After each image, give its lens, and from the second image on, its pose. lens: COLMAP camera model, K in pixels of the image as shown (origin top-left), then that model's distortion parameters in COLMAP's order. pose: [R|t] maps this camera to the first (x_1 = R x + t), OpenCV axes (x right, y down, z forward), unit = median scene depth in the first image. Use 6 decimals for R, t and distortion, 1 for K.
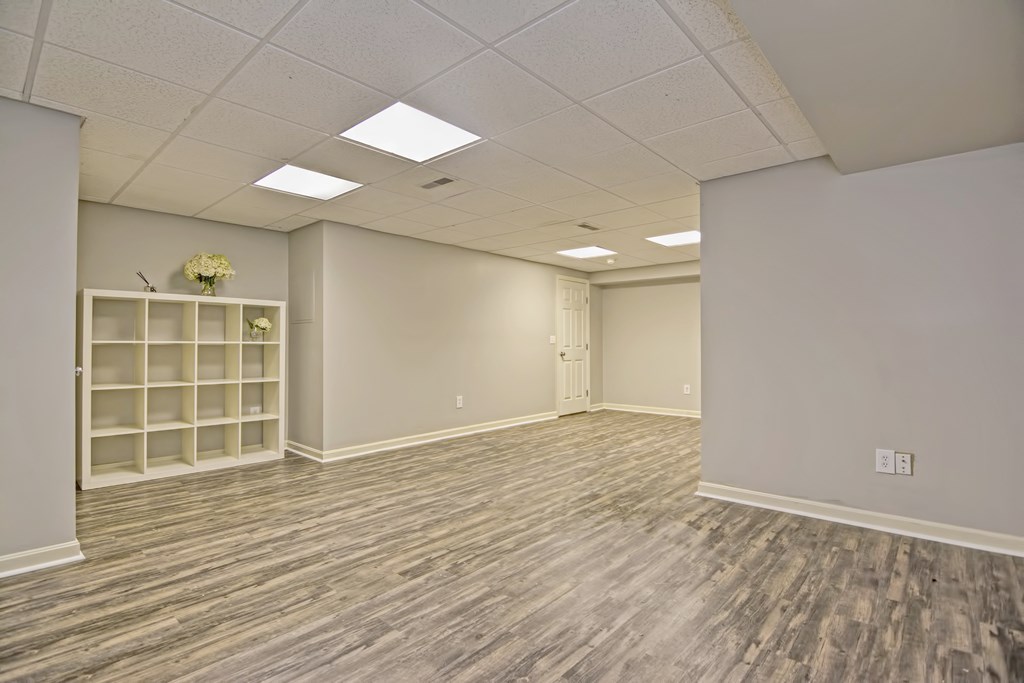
lens RADIAL K [[492.4, 0, 503.6], [0, 492.4, 340.9], [0, 0, 1]] dist [-0.012063, -0.004853]
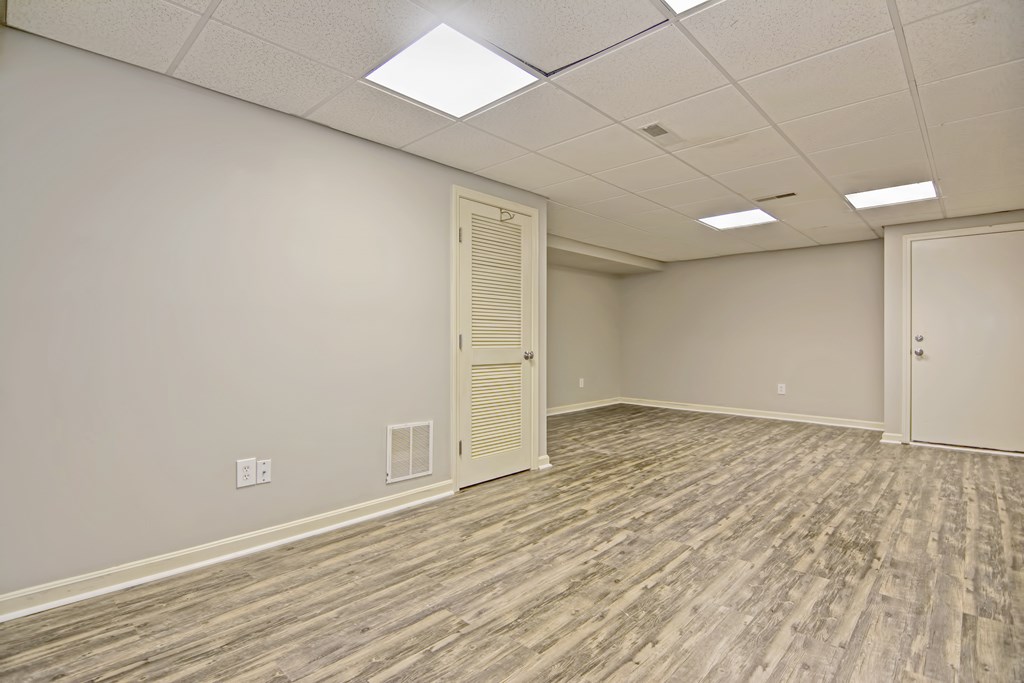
lens RADIAL K [[492.4, 0, 508.6], [0, 492.4, 339.4], [0, 0, 1]] dist [-0.012063, -0.004853]
pose [[-0.999860, -0.001671, 0.016644, 0.425896], [-0.001784, 0.999975, -0.006811, 0.019403], [-0.016633, -0.006840, -0.999838, 1.955393]]
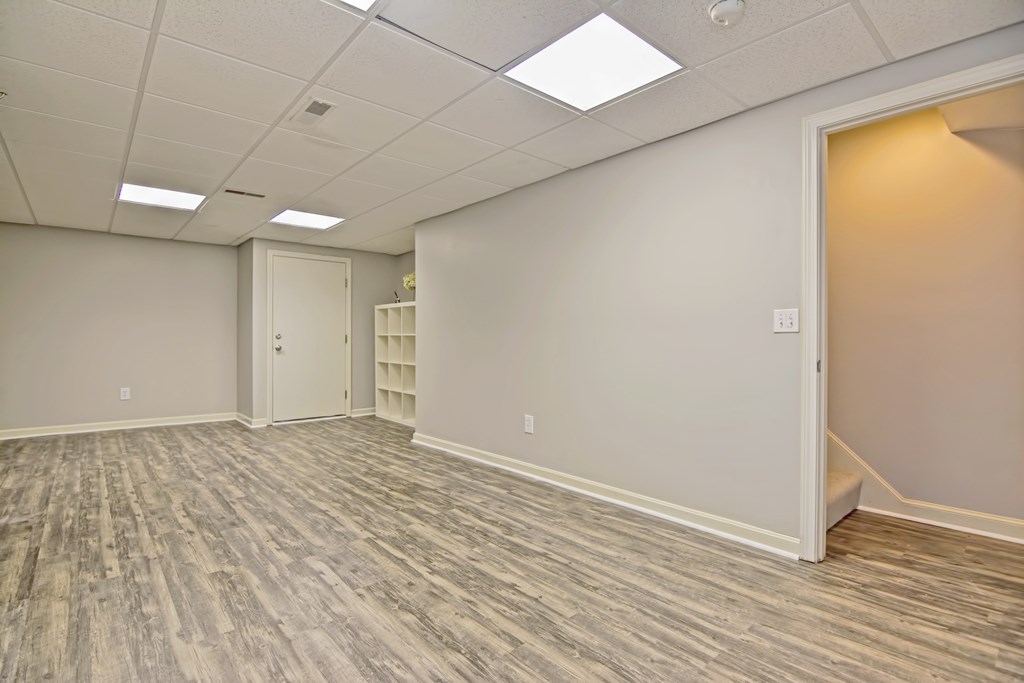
lens RADIAL K [[492.4, 0, 503.8], [0, 492.4, 341.0], [0, 0, 1]] dist [-0.012063, -0.004853]
pose [[-0.116594, 0.003573, -0.993173, 0.836792], [0.004669, 0.999984, 0.003050, 0.018346], [0.993169, -0.004282, -0.116609, 1.565723]]
